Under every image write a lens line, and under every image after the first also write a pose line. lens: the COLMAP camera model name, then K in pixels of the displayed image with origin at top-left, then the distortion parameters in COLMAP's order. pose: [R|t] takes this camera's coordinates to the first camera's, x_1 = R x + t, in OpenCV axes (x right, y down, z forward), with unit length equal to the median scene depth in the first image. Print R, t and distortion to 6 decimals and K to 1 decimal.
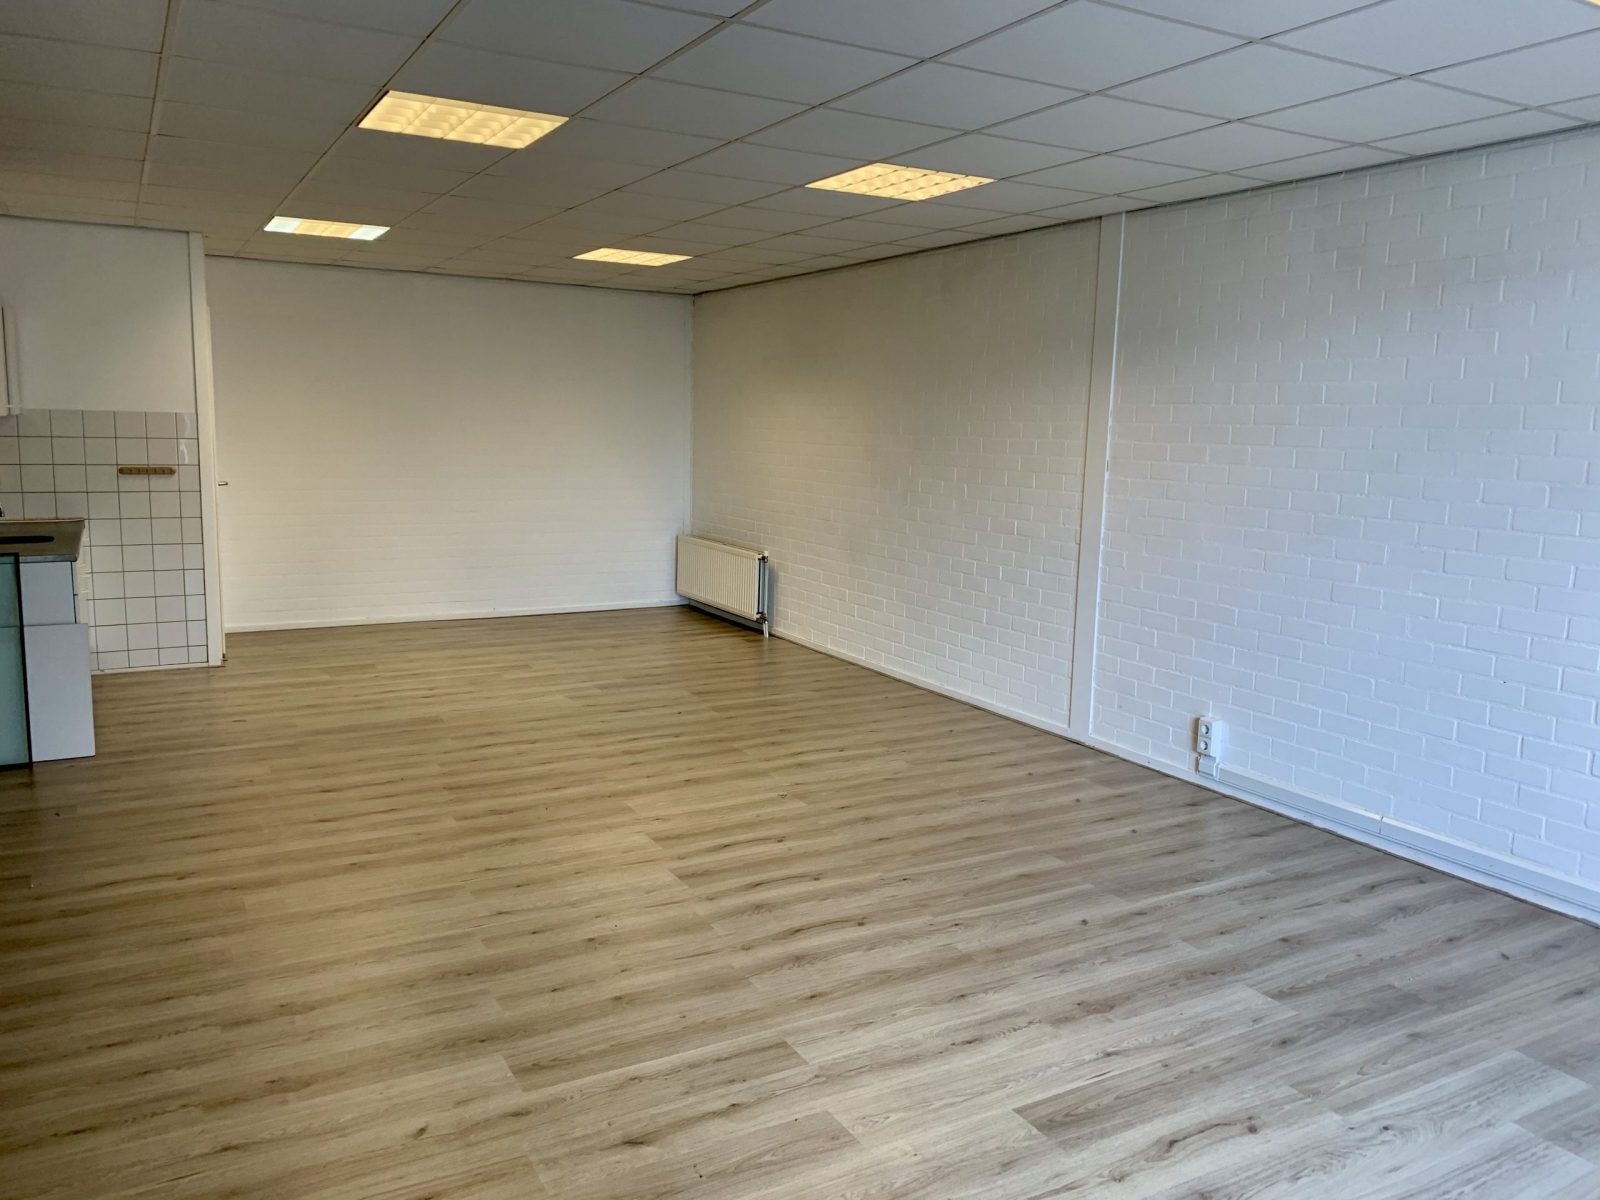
lens RADIAL K [[1219.8, 0, 802.7], [0, 1219.8, 596.6], [0, 0, 1]] dist [0.054535, -0.046136]
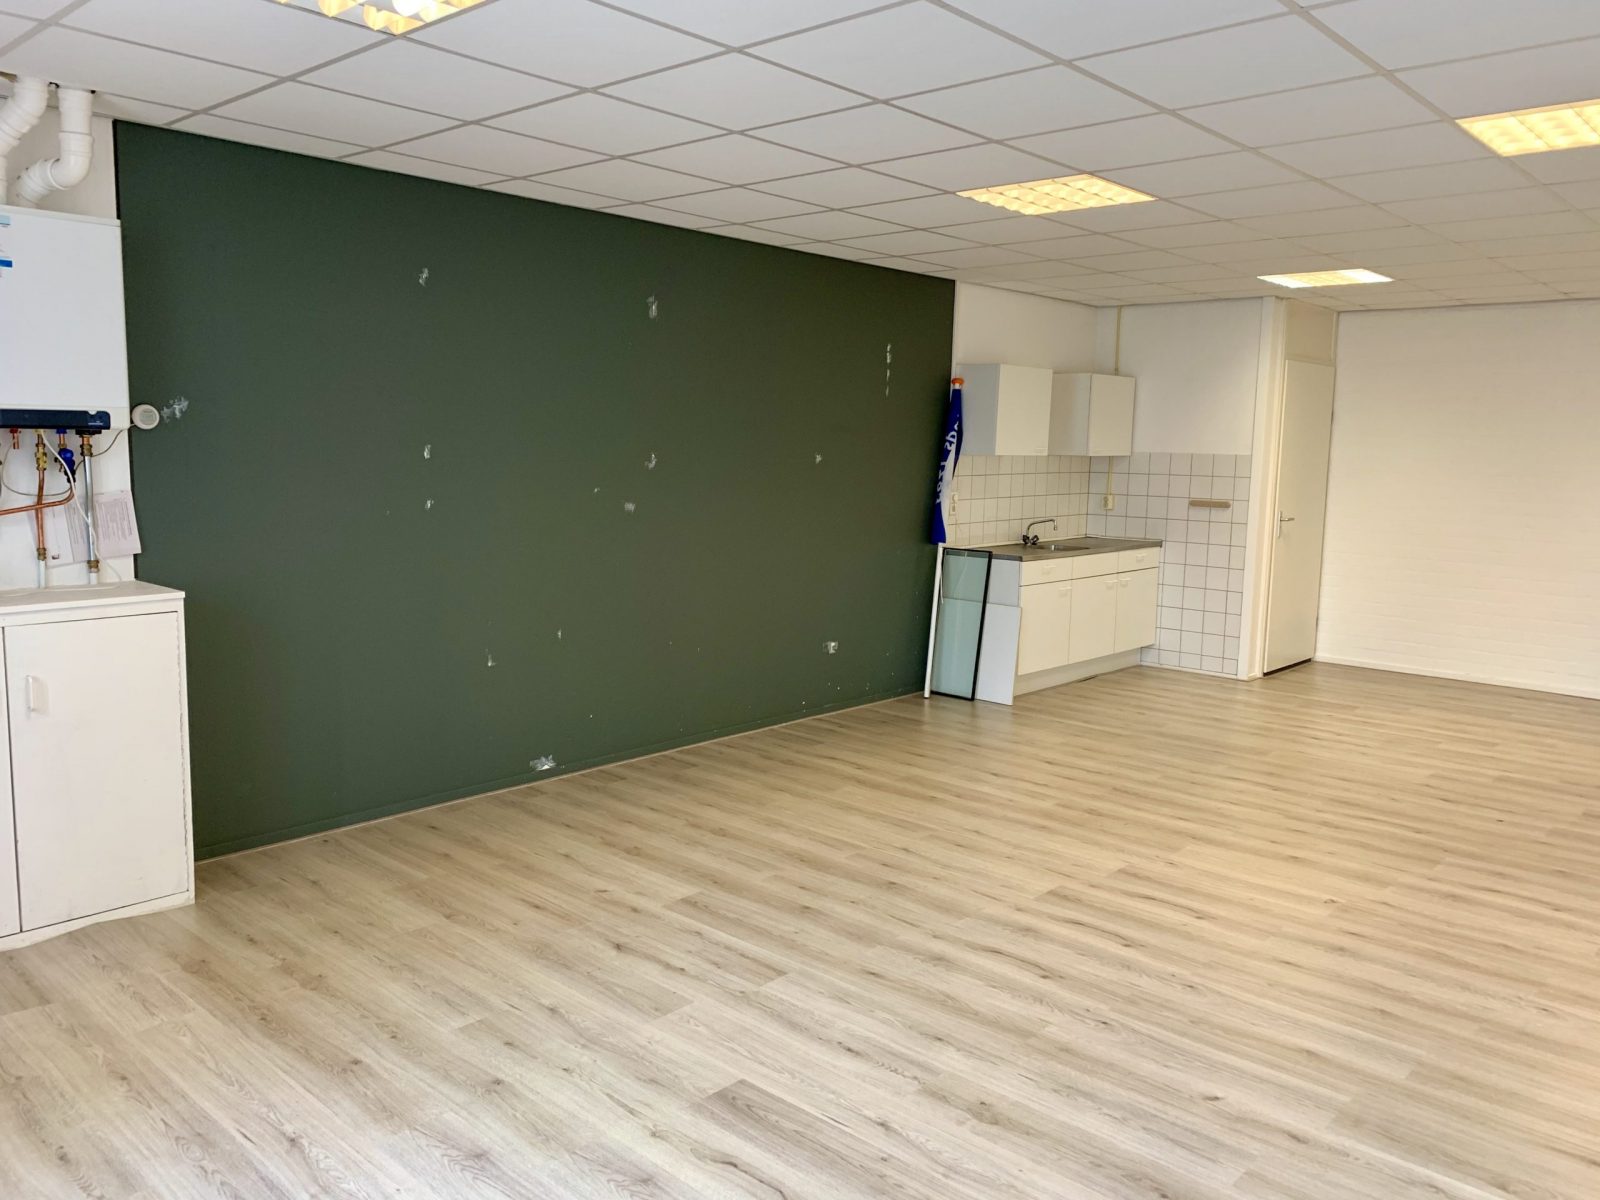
lens RADIAL K [[1219.8, 0, 802.3], [0, 1219.8, 593.1], [0, 0, 1]] dist [0.054535, -0.046136]
pose [[0.319291, 0.106283, -0.941678, 0.740172], [-0.155778, 0.986060, 0.058474, -0.042039], [0.934766, 0.128023, 0.331397, 0.419230]]
